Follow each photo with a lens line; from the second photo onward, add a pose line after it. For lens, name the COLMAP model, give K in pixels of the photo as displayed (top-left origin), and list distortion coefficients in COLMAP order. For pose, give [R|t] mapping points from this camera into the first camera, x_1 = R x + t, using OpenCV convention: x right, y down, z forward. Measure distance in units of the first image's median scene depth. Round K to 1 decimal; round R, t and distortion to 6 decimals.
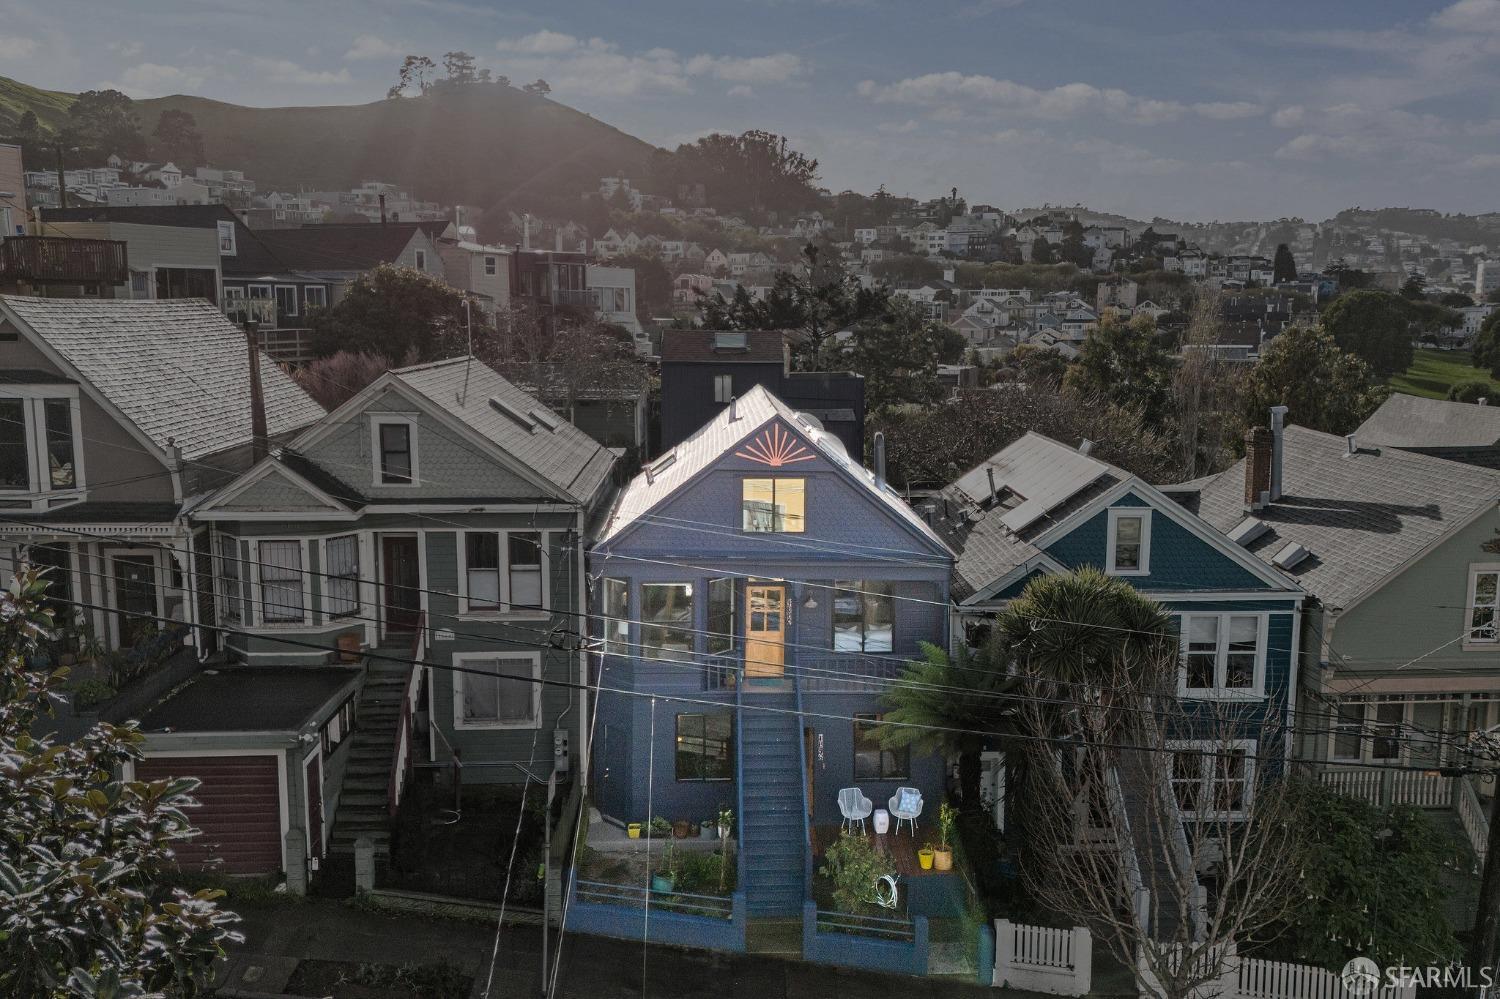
lens RADIAL K [[1321.6, 0, 729.3], [0, 1321.6, 502.6], [0, 0, 1]] dist [0.117445, -0.194226]
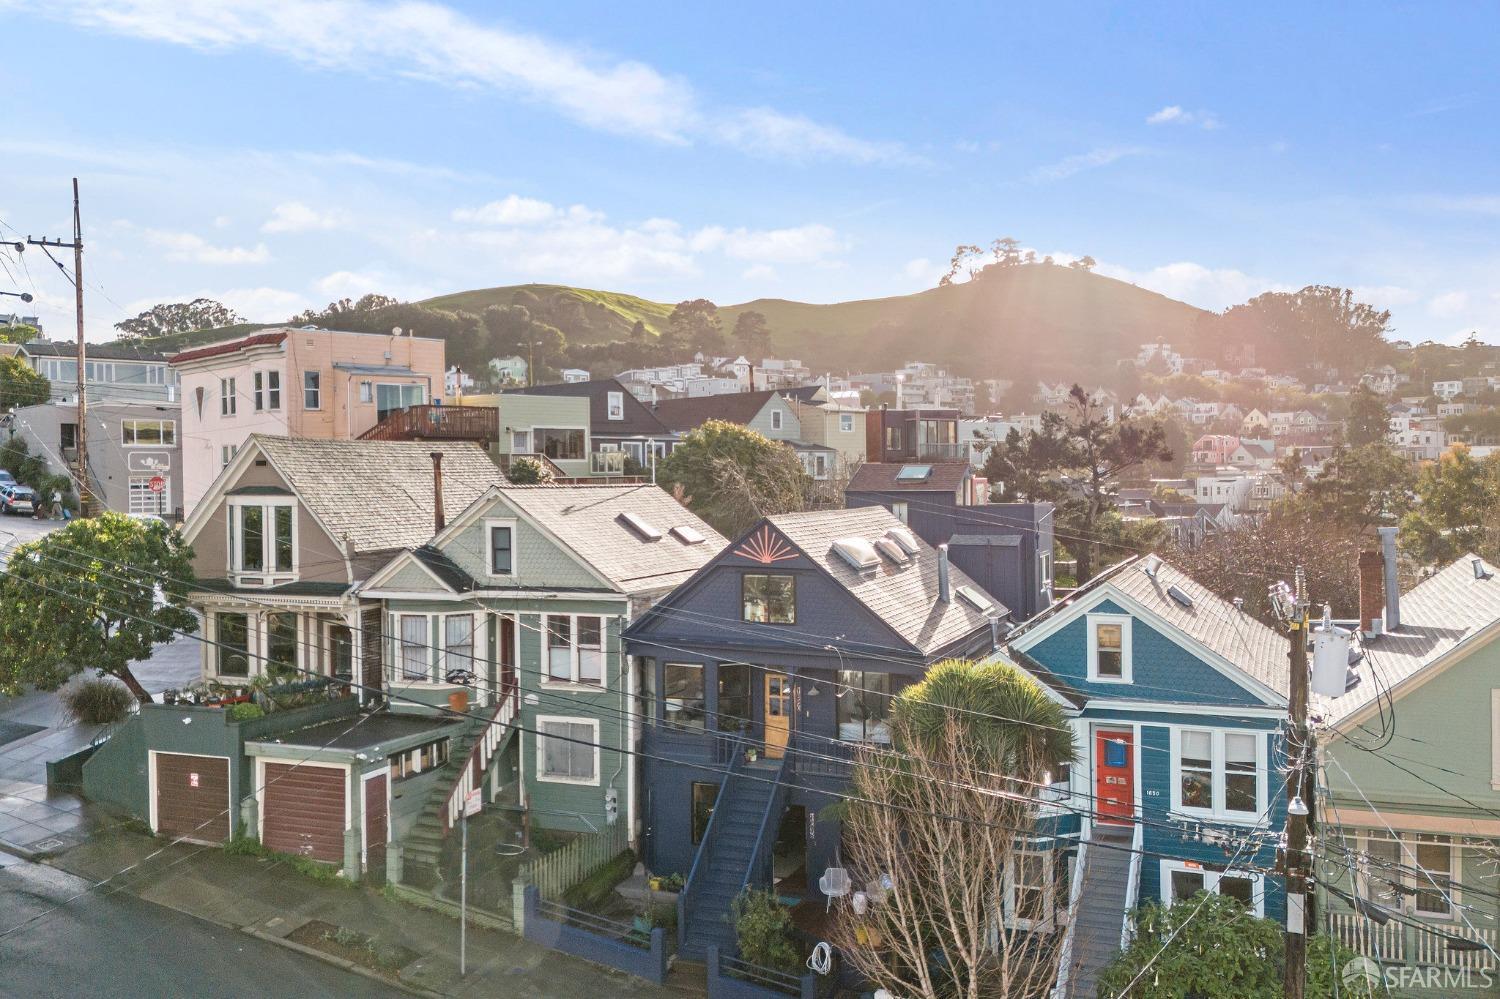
lens RADIAL K [[1321.6, 0, 729.3], [0, 1321.6, 502.6], [0, 0, 1]] dist [0.117445, -0.194226]
pose [[0.898496, -0.004905, -0.438954, 0.475606], [-0.052638, 0.991519, -0.118823, 0.053851], [0.435814, 0.129867, 0.890618, -0.032424]]
